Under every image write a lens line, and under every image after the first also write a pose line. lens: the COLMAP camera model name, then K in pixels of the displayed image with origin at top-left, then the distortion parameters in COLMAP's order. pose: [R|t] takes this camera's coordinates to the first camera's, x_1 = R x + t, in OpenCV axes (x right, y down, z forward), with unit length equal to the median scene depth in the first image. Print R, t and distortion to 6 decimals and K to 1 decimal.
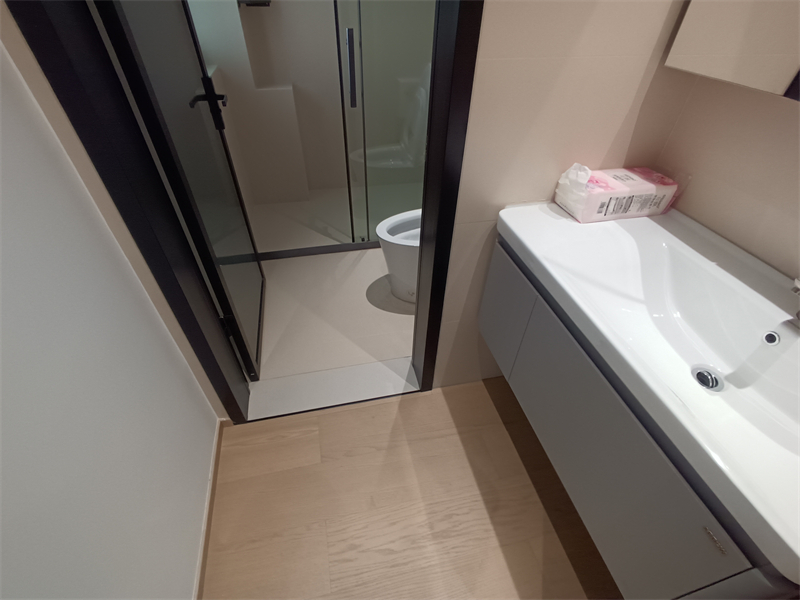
lens RADIAL K [[367.0, 0, 394.7], [0, 367.0, 302.5], [0, 0, 1]] dist [-0.004961, -0.000184]
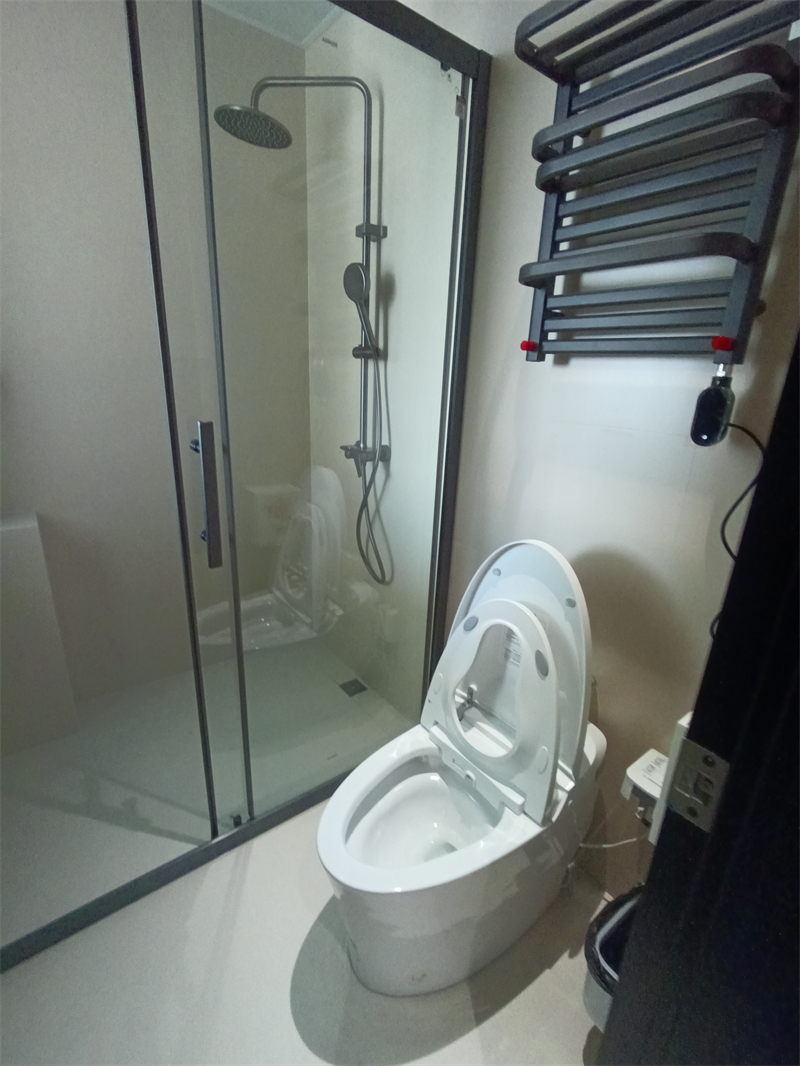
lens RADIAL K [[489.0, 0, 404.2], [0, 489.0, 533.9], [0, 0, 1]] dist [-0.004961, -0.000184]
pose [[0.905148, -0.105528, 0.411791, -0.109656], [0.258491, 0.905663, -0.336092, -0.234485], [-0.337476, 0.410657, 0.847037, 0.302671]]
